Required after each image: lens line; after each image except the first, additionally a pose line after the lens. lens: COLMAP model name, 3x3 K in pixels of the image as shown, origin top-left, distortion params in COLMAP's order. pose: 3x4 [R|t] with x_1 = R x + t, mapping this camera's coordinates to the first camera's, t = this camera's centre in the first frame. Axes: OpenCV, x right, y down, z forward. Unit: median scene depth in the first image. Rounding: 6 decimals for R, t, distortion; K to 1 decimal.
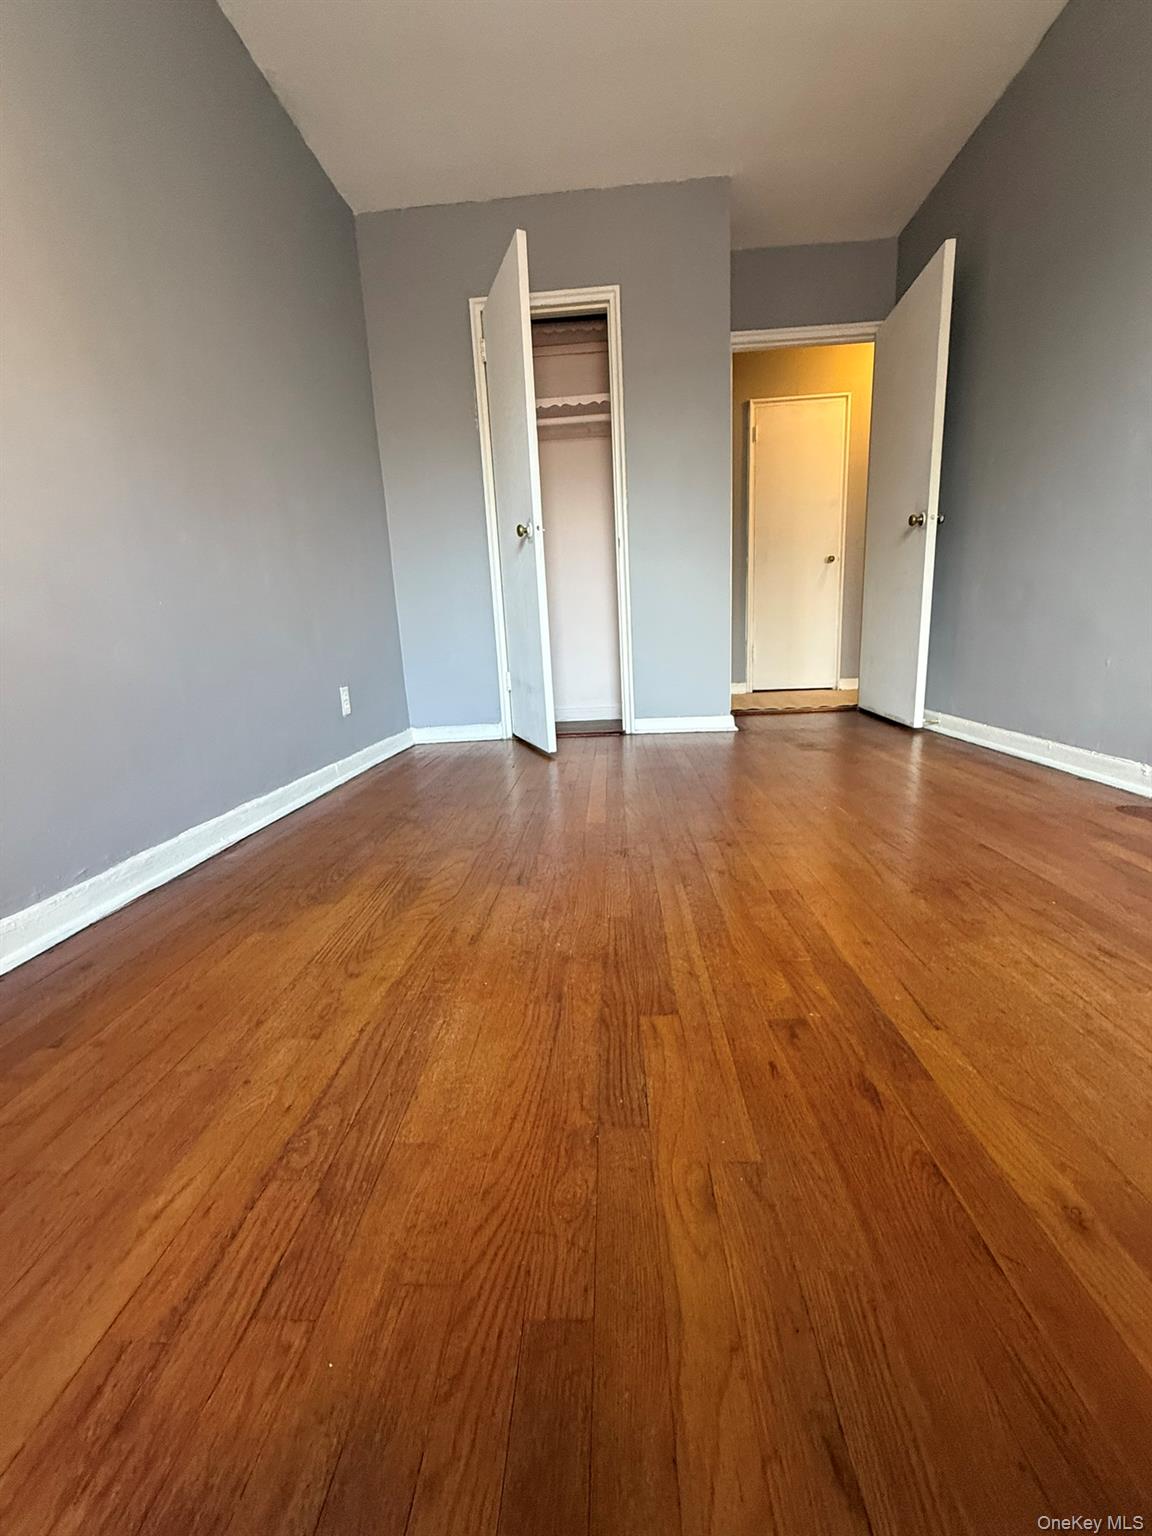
lens RADIAL K [[612.1, 0, 575.6], [0, 612.1, 762.9], [0, 0, 1]] dist [-0.001150, 0.000096]
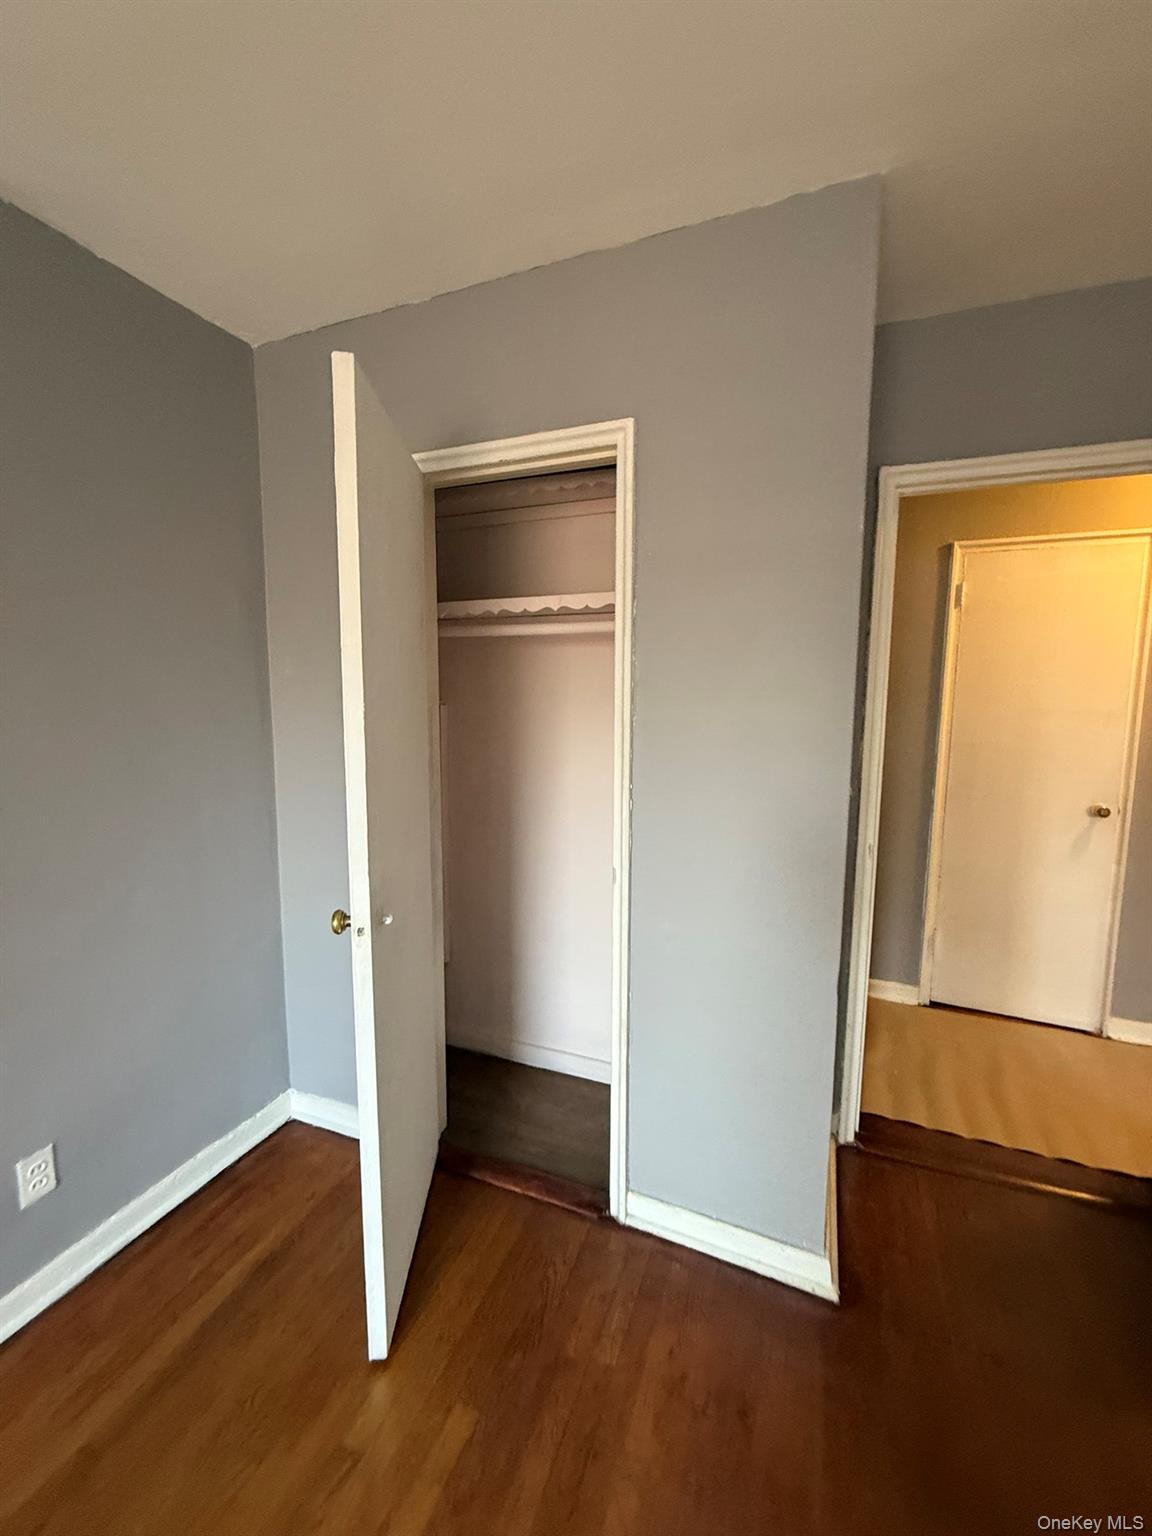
lens RADIAL K [[612.1, 0, 575.6], [0, 612.1, 762.9], [0, 0, 1]] dist [-0.001150, 0.000096]
pose [[0.948819, 0.089172, -0.302970, 0.174970], [-0.116319, 0.990545, -0.072735, -0.380874], [0.293620, 0.104253, 0.950220, 0.445746]]
